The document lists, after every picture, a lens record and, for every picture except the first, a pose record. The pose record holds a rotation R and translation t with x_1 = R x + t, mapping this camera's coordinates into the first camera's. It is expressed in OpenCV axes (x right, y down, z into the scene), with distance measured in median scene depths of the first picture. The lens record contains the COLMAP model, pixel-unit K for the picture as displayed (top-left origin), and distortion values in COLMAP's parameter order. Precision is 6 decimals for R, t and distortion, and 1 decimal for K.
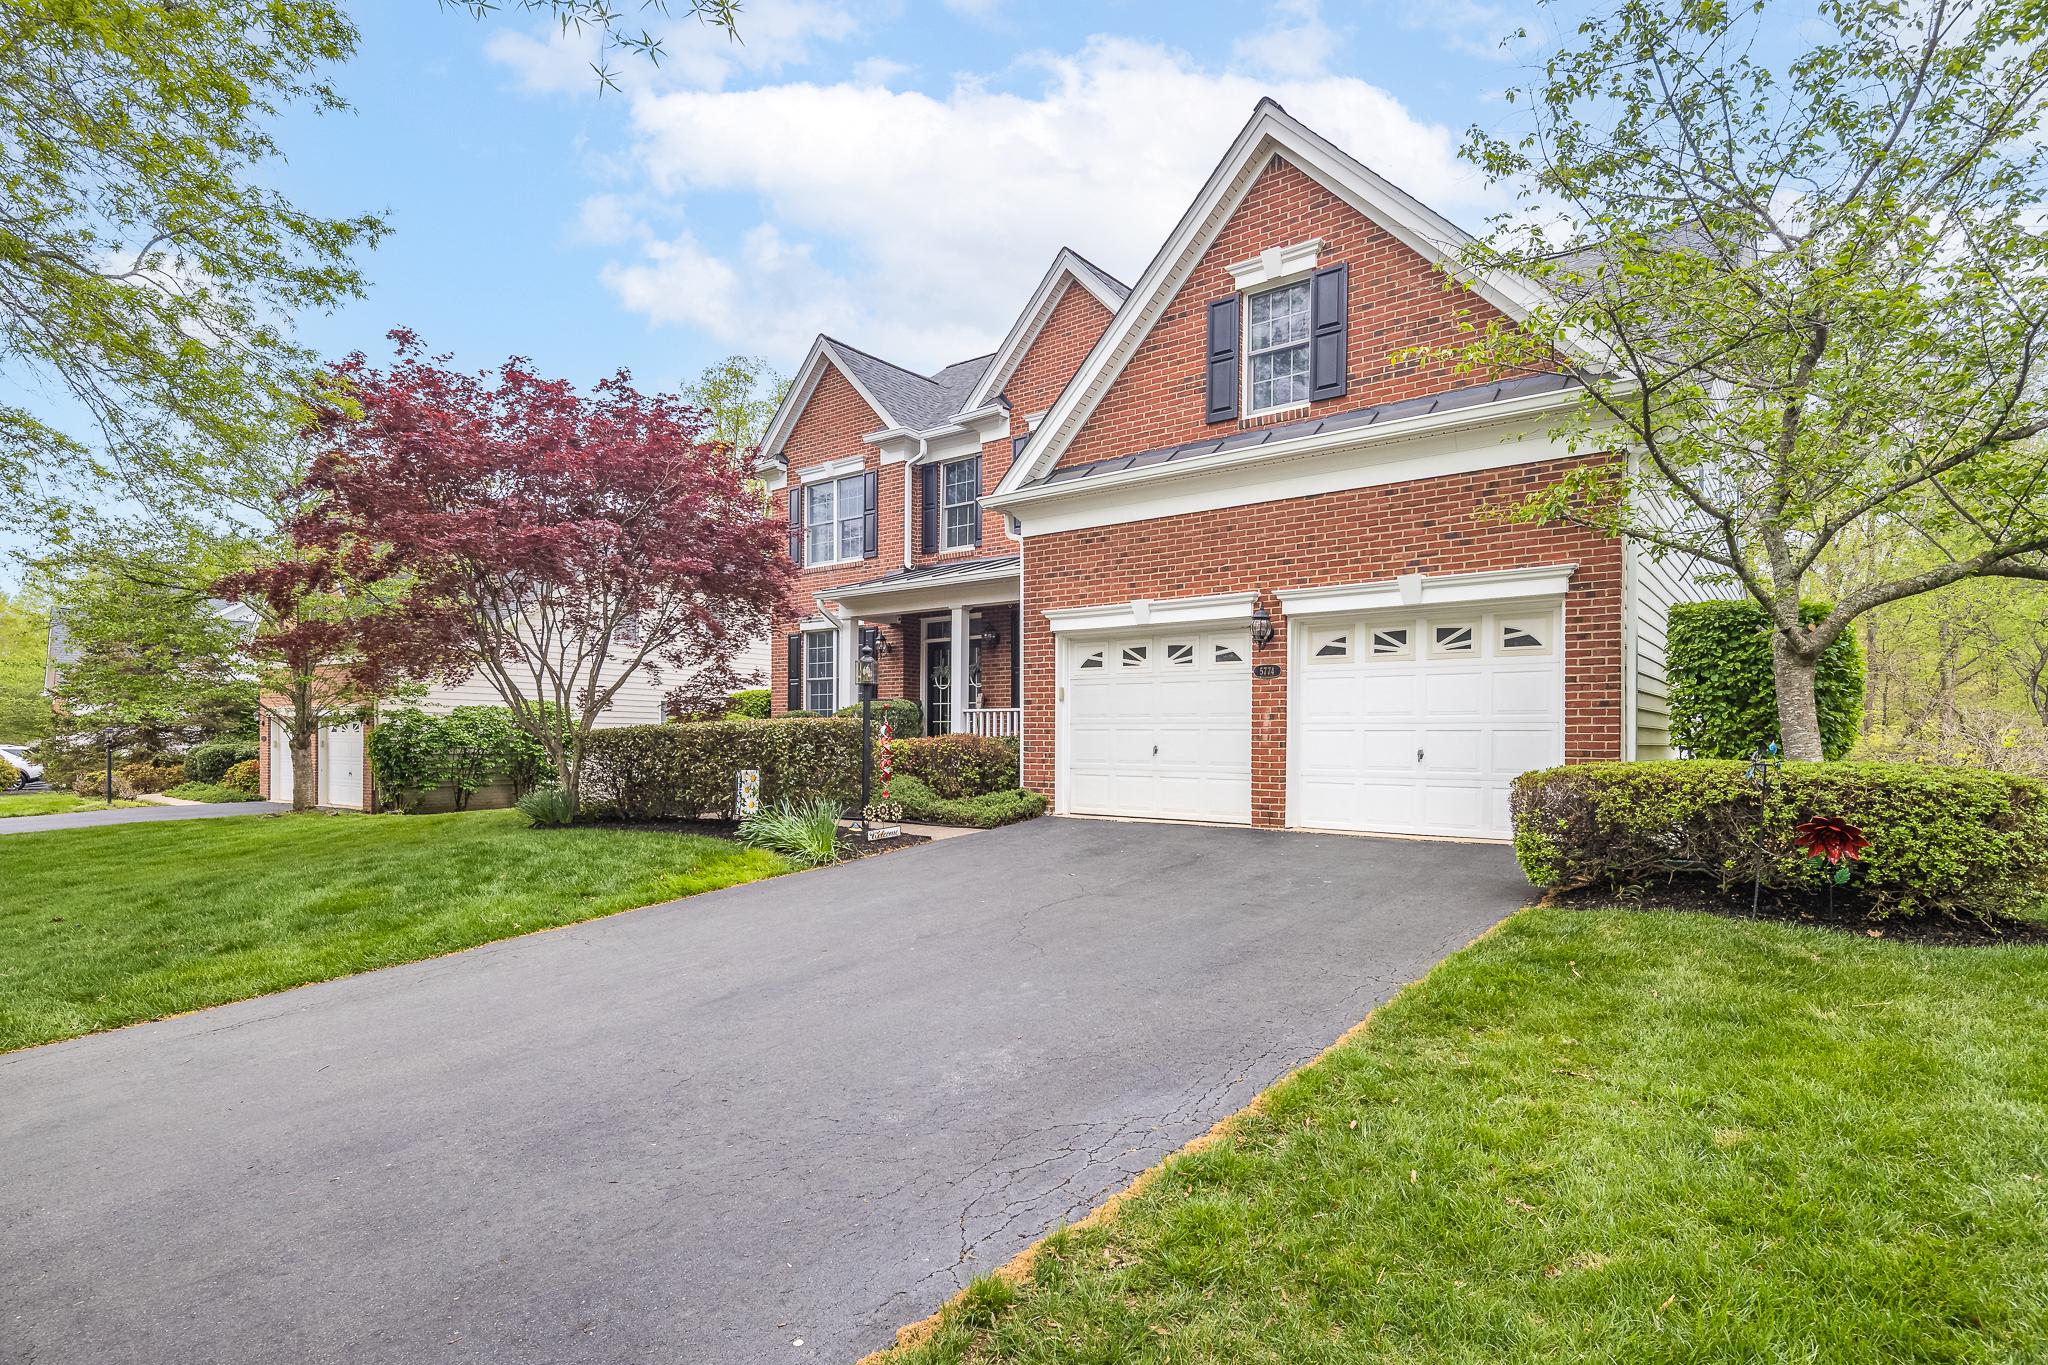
lens RADIAL K [[1005.6, 0, 1024.5], [0, 1005.6, 659.8], [0, 0, 1]] dist [0.001813, 0.000097]
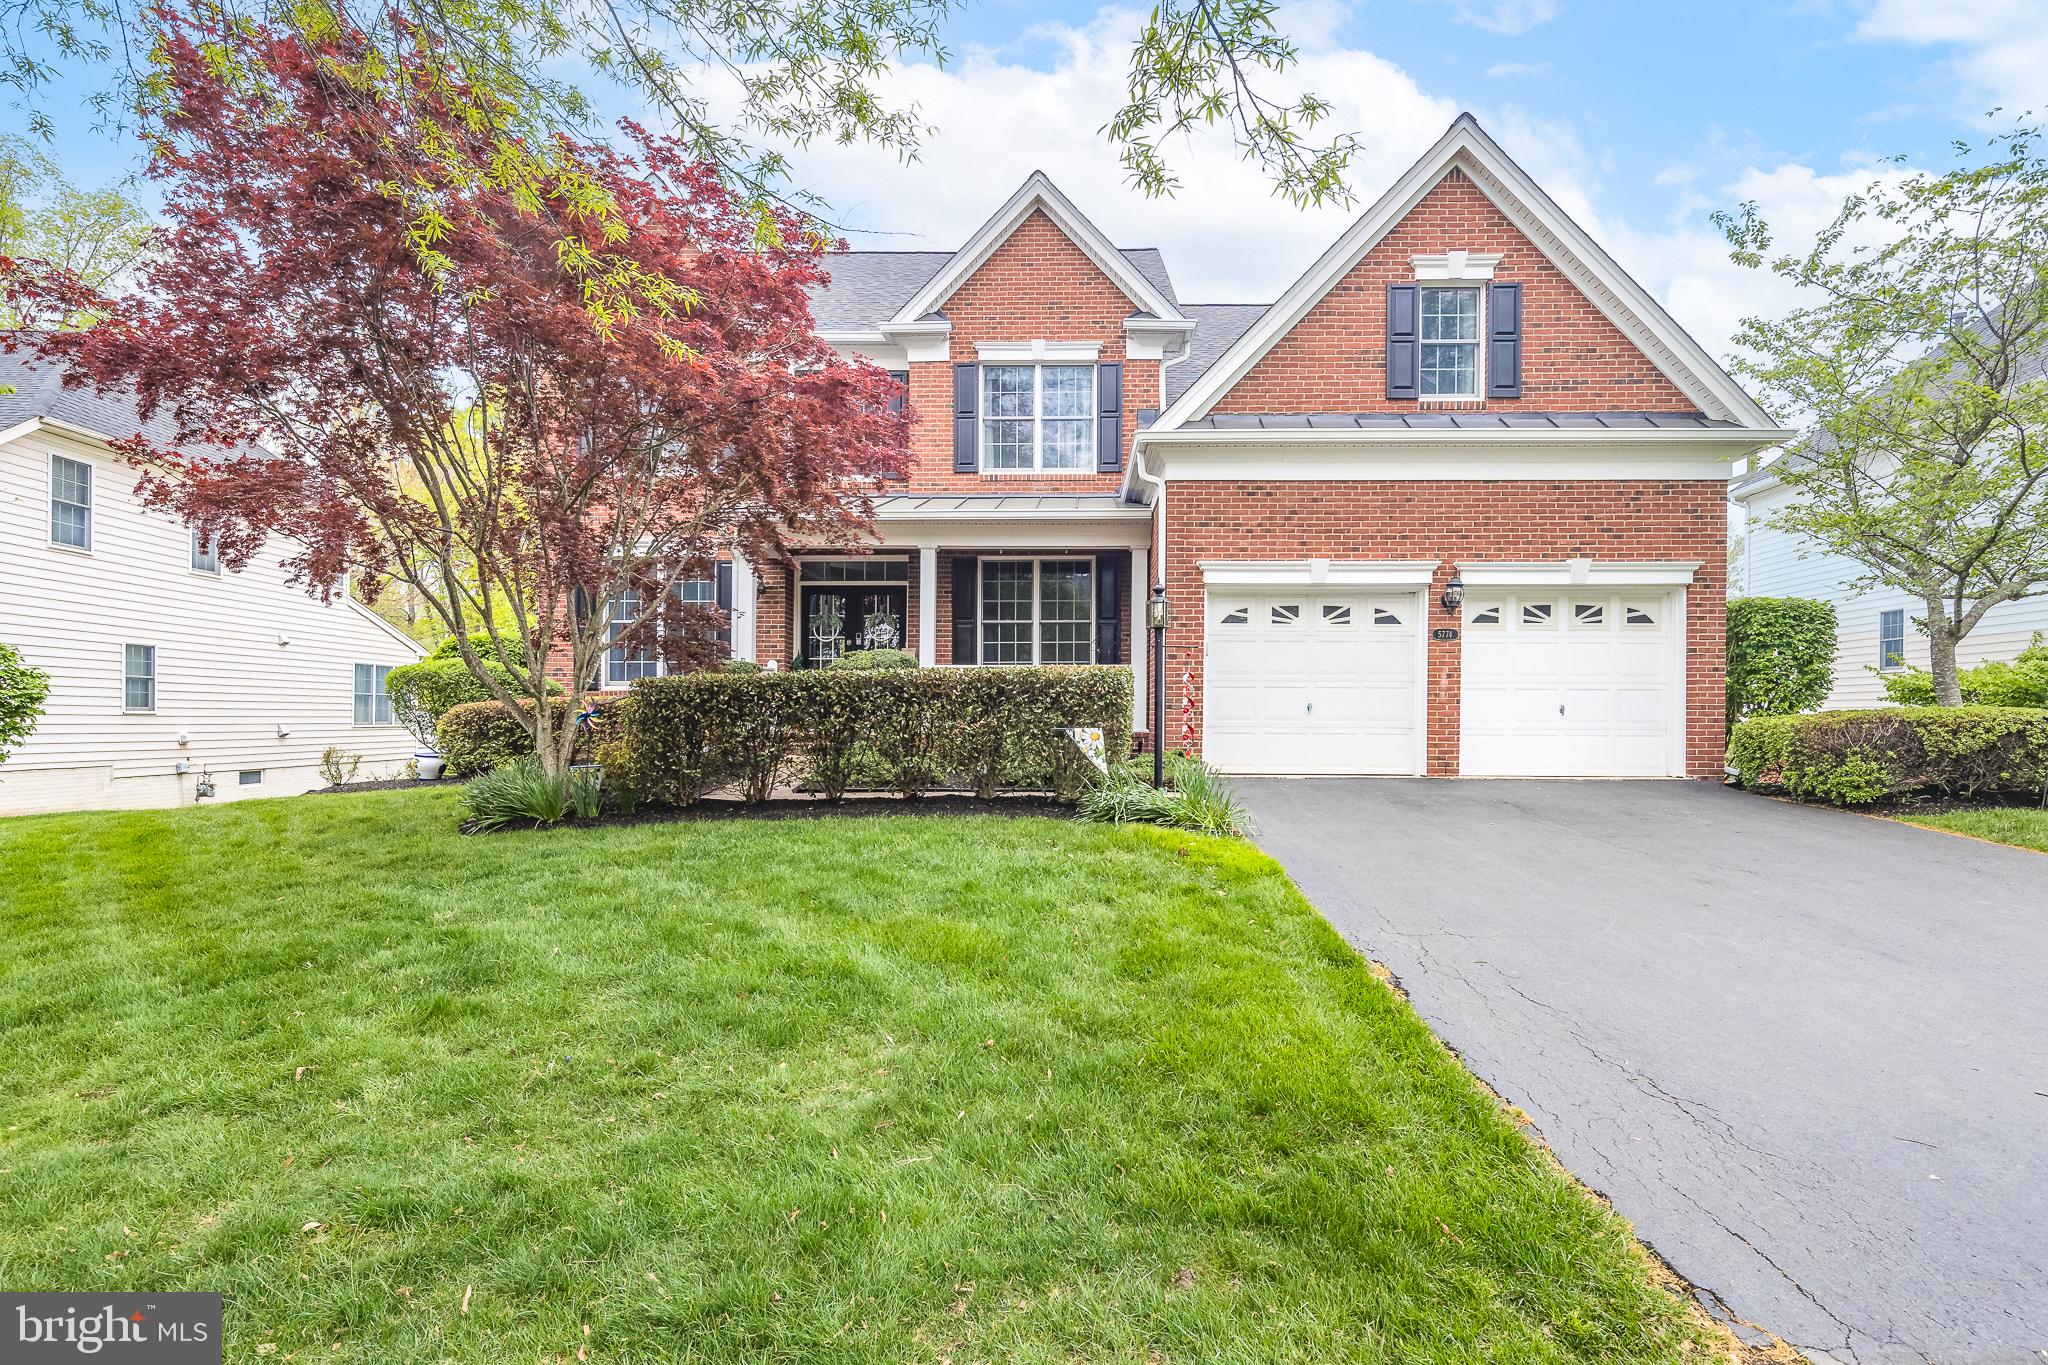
lens RADIAL K [[1011.8, 0, 1024.7], [0, 1011.8, 646.5], [0, 0, 1]] dist [0.001528, -0.000101]
pose [[0.807827, 0.039387, 0.588103, -0.767543], [-0.046256, 0.998924, -0.003363, 0.048706], [-0.587602, -0.024486, 0.808779, 0.370127]]
